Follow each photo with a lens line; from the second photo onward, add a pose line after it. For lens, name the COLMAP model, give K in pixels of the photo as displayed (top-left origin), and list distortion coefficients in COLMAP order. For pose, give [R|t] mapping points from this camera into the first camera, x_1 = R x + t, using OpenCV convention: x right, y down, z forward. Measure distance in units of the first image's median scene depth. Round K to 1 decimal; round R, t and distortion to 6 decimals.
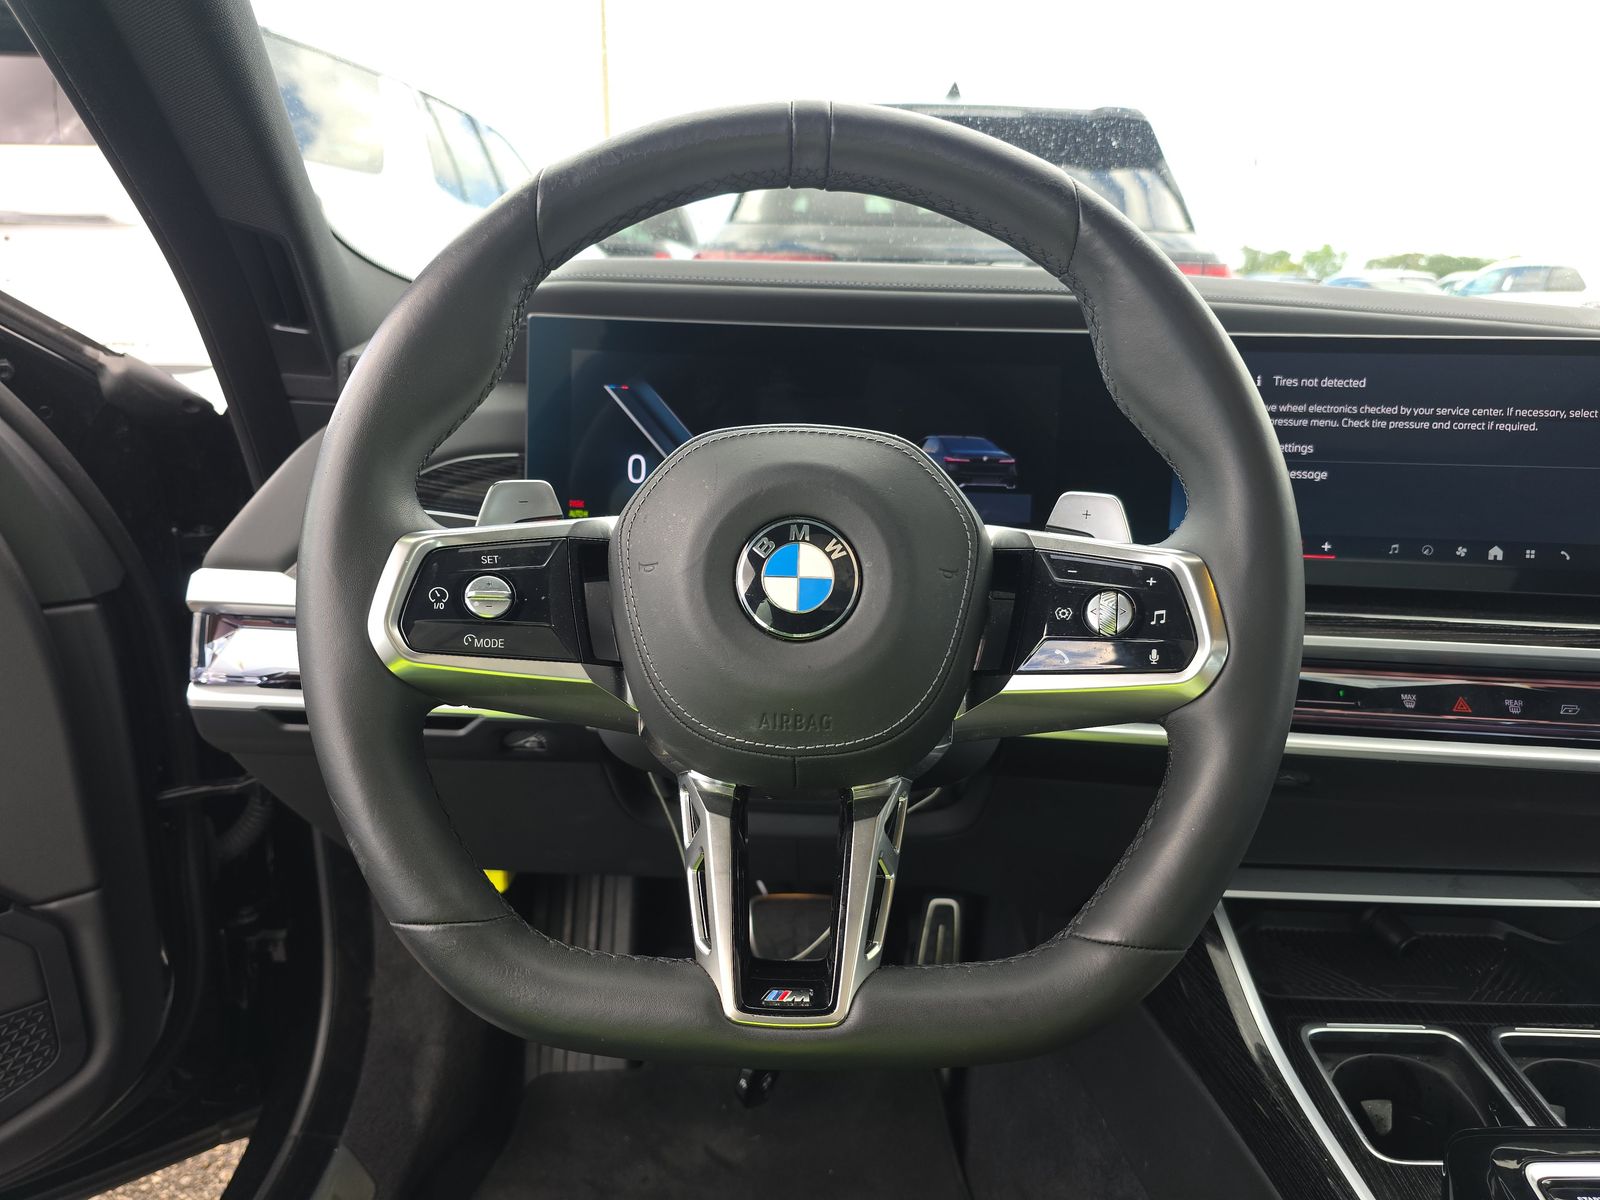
lens RADIAL K [[1080.4, 0, 738.6], [0, 1080.4, 585.9], [0, 0, 1]] dist [0.036305, -0.031261]
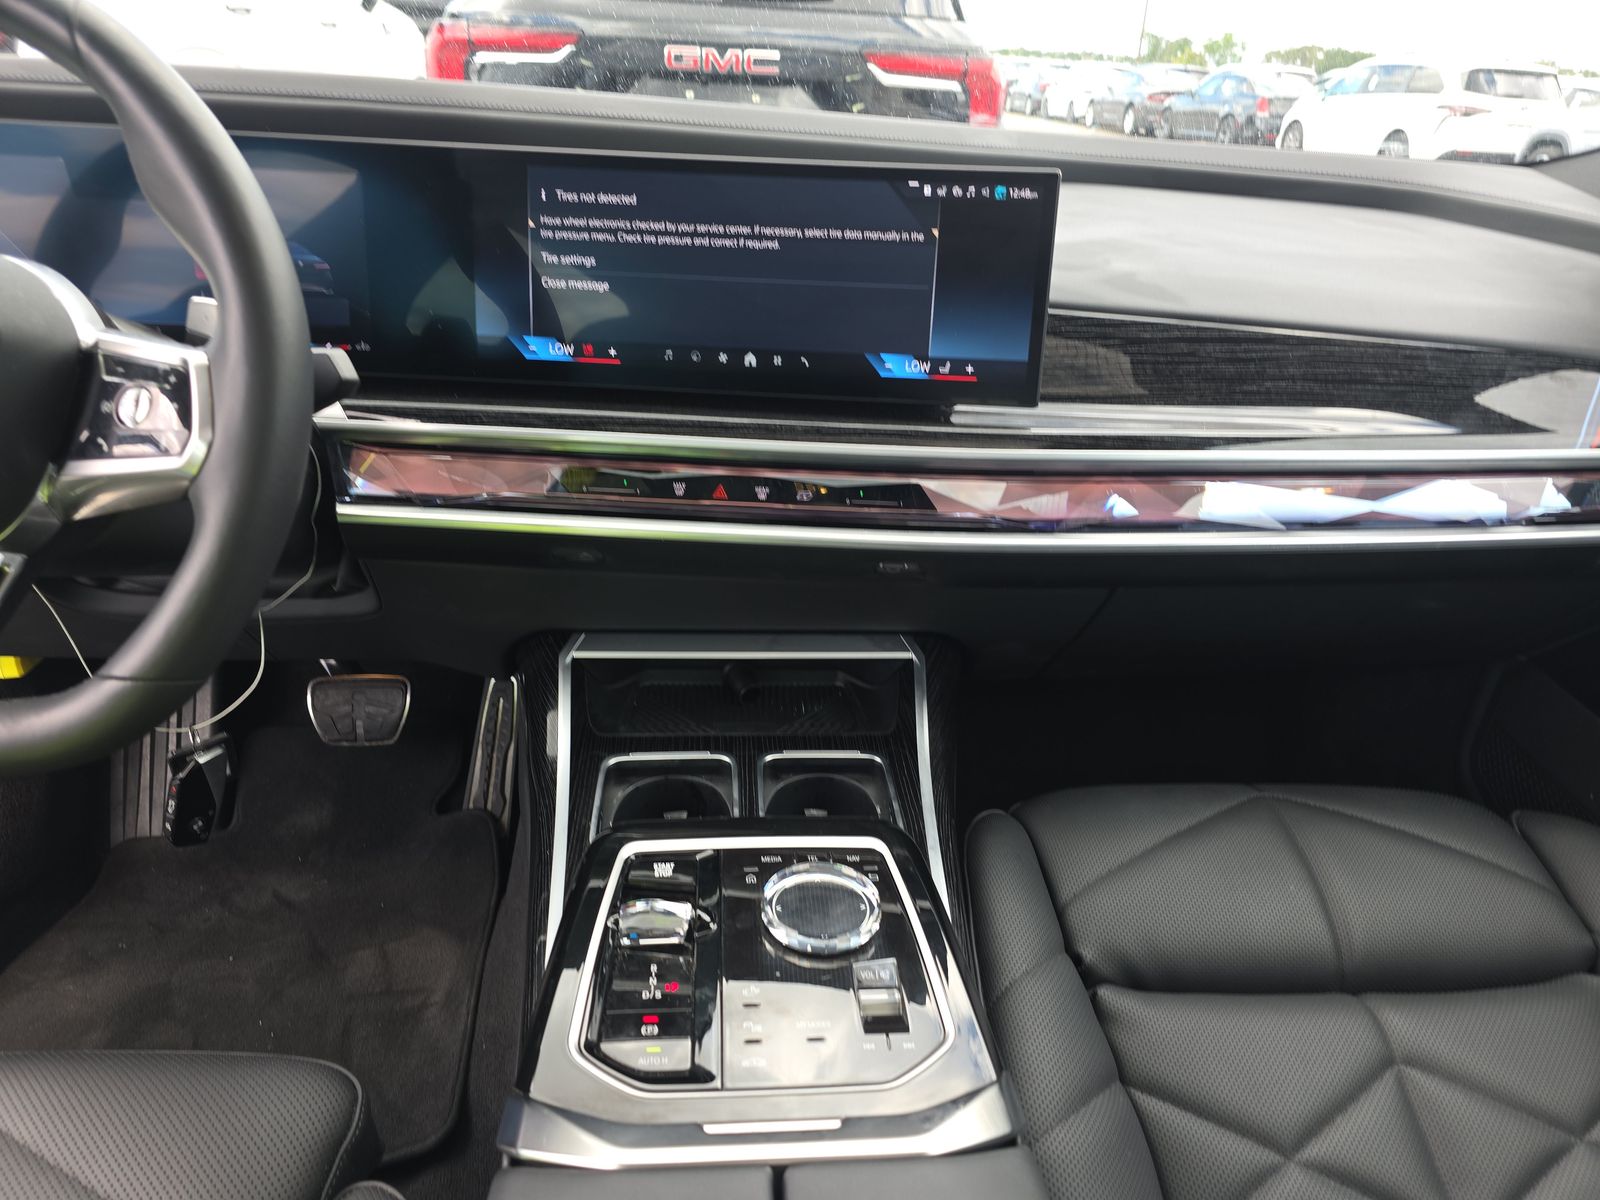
lens RADIAL K [[1080.4, 0, 802.6], [0, 1080.4, 608.4], [0, 0, 1]] dist [0.036305, -0.031261]
pose [[0.993681, -0.020665, 0.110323, 0.608794], [-0.001532, 0.980316, 0.197427, 0.002201], [-0.112231, -0.196348, 0.974090, -0.169552]]
